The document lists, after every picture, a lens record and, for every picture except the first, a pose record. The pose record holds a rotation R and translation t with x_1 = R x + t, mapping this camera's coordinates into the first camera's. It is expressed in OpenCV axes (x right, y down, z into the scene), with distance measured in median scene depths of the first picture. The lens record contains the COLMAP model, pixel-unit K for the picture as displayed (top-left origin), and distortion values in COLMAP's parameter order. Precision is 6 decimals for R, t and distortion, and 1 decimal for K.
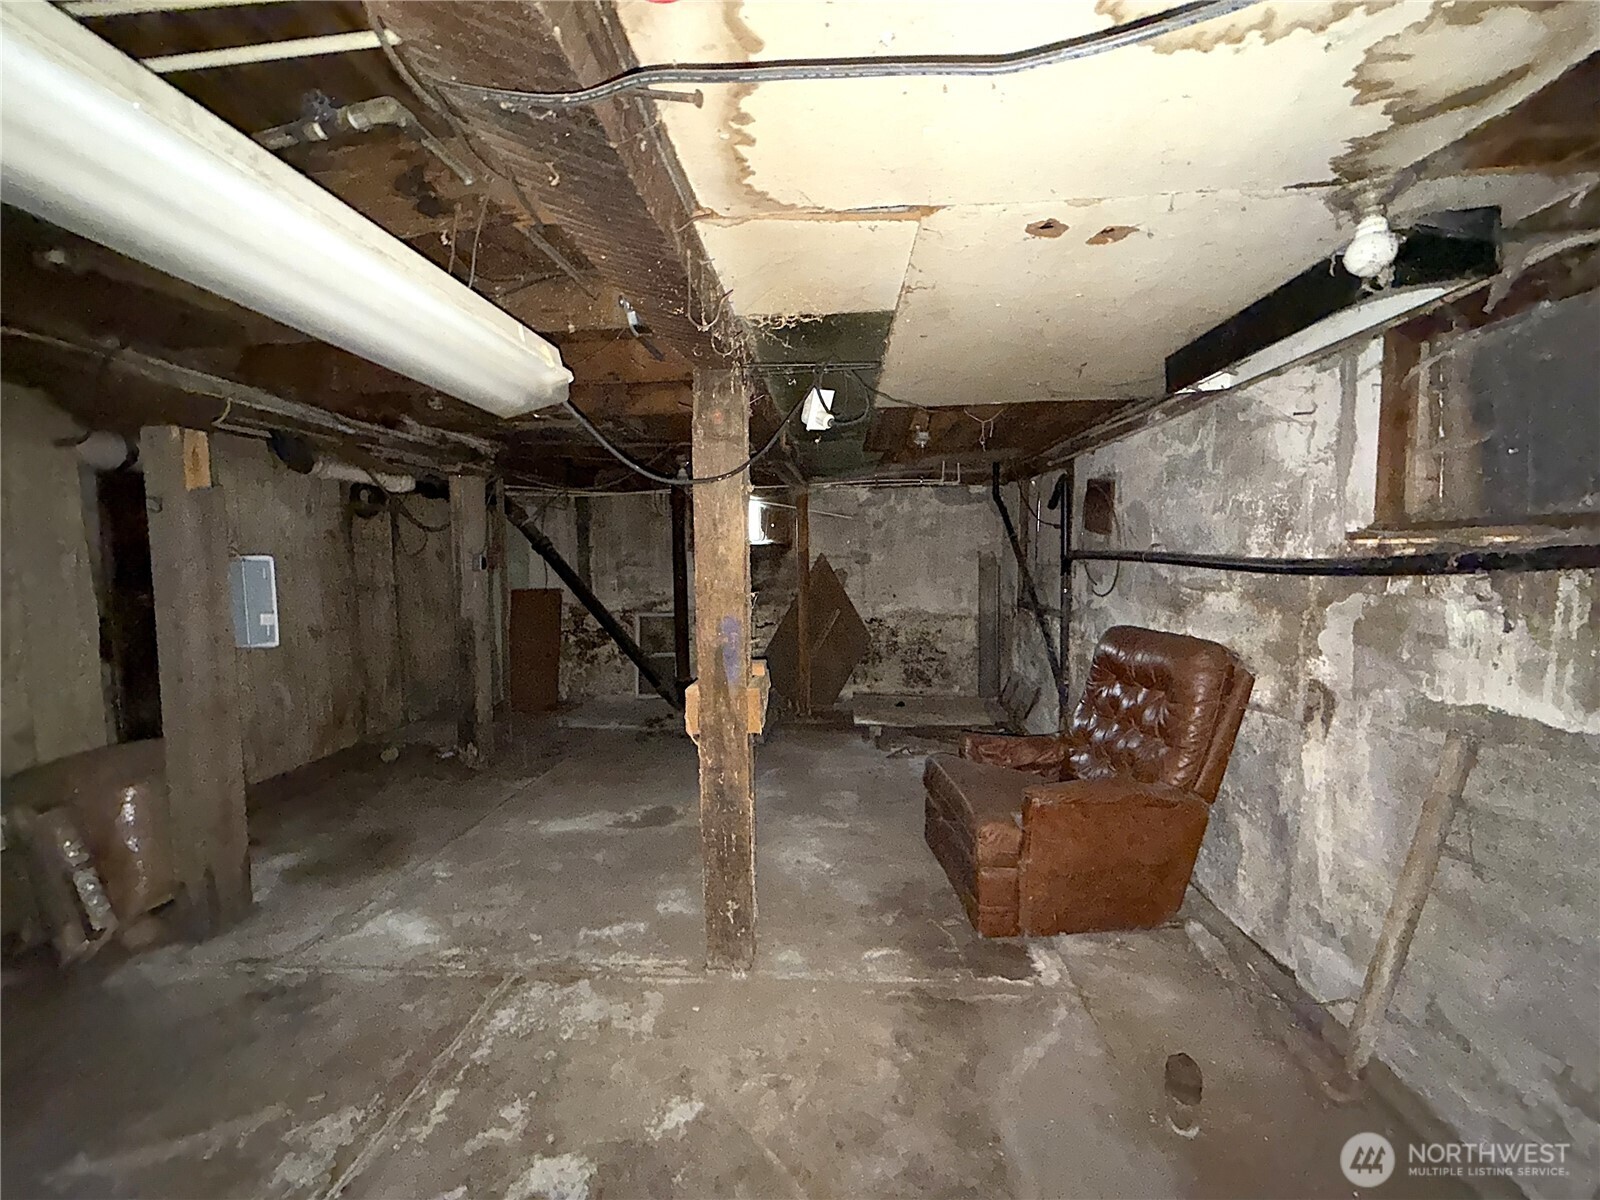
lens RADIAL K [[635.5, 0, 799.9], [0, 635.5, 593.5], [0, 0, 1]] dist [-0.002154, -0.000188]
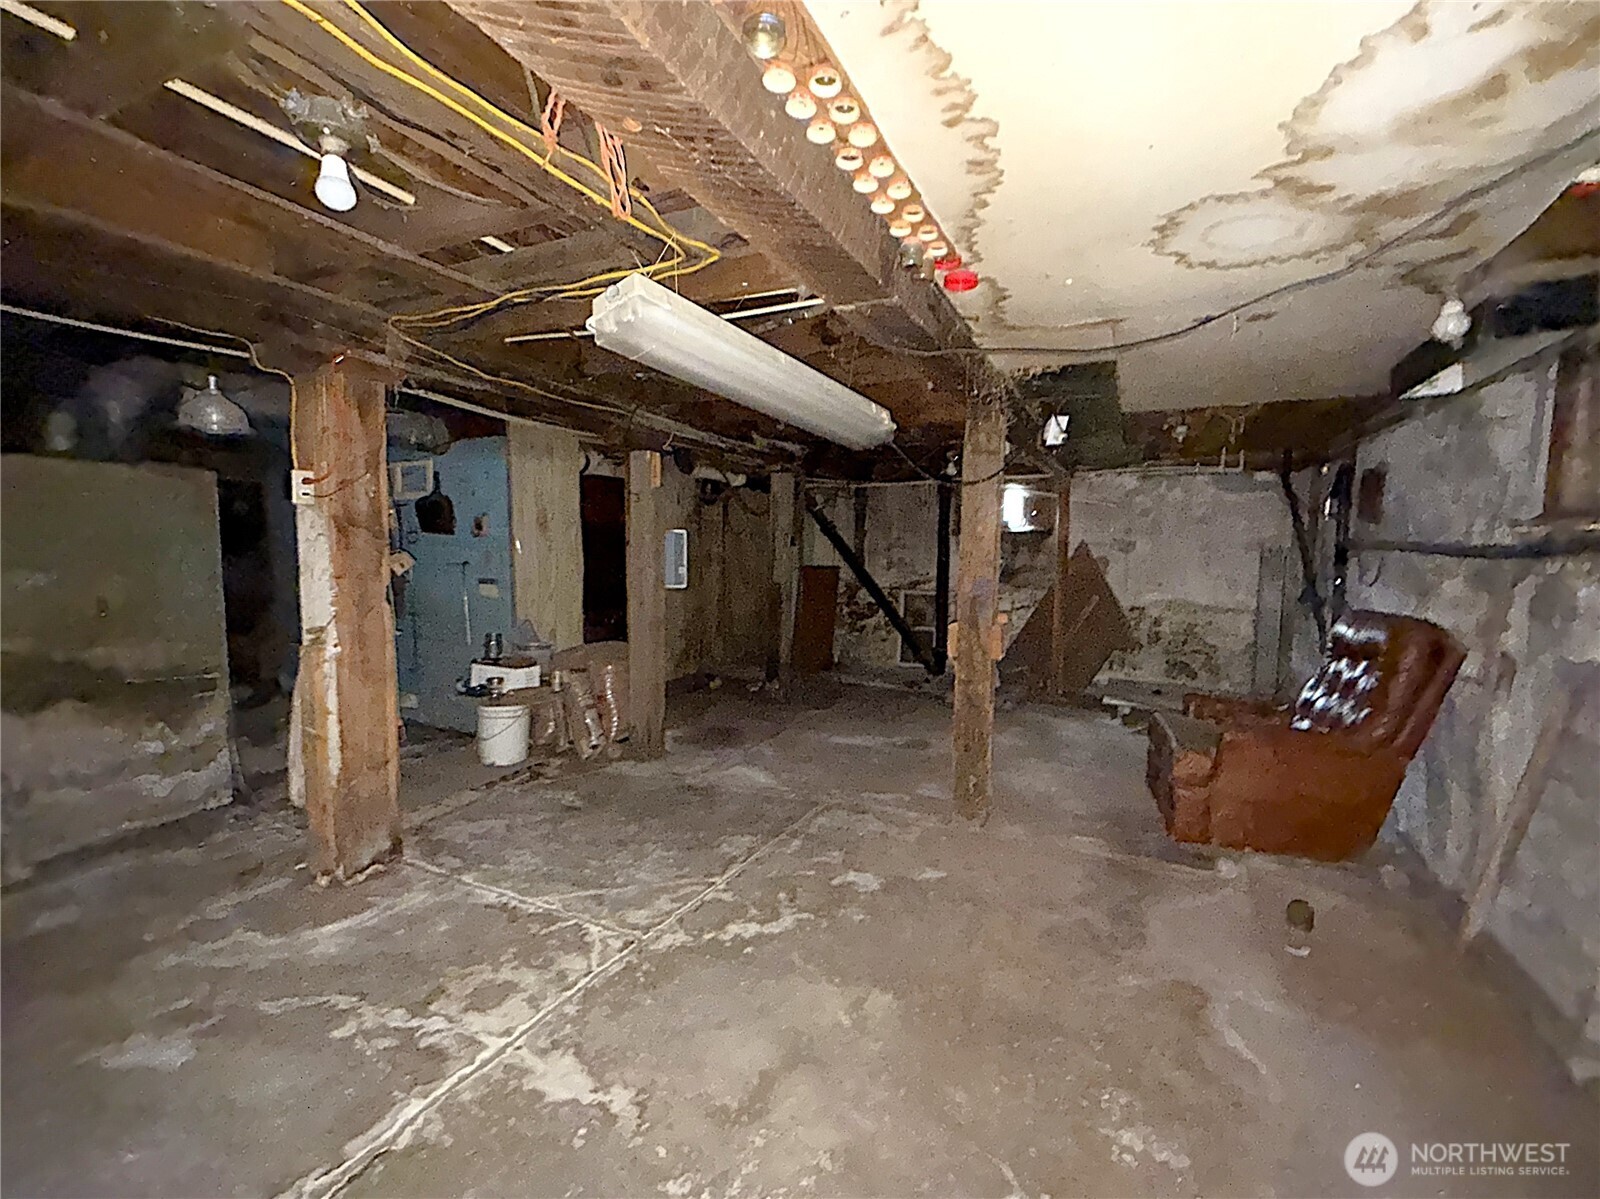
lens RADIAL K [[635.5, 0, 800.0], [0, 635.5, 594.2], [0, 0, 1]] dist [-0.002154, -0.000188]
pose [[0.919195, 0.057041, -0.389650, 0.044177], [-0.048698, 0.998324, 0.031266, 0.032298], [0.390780, -0.009764, 0.920432, -0.298111]]
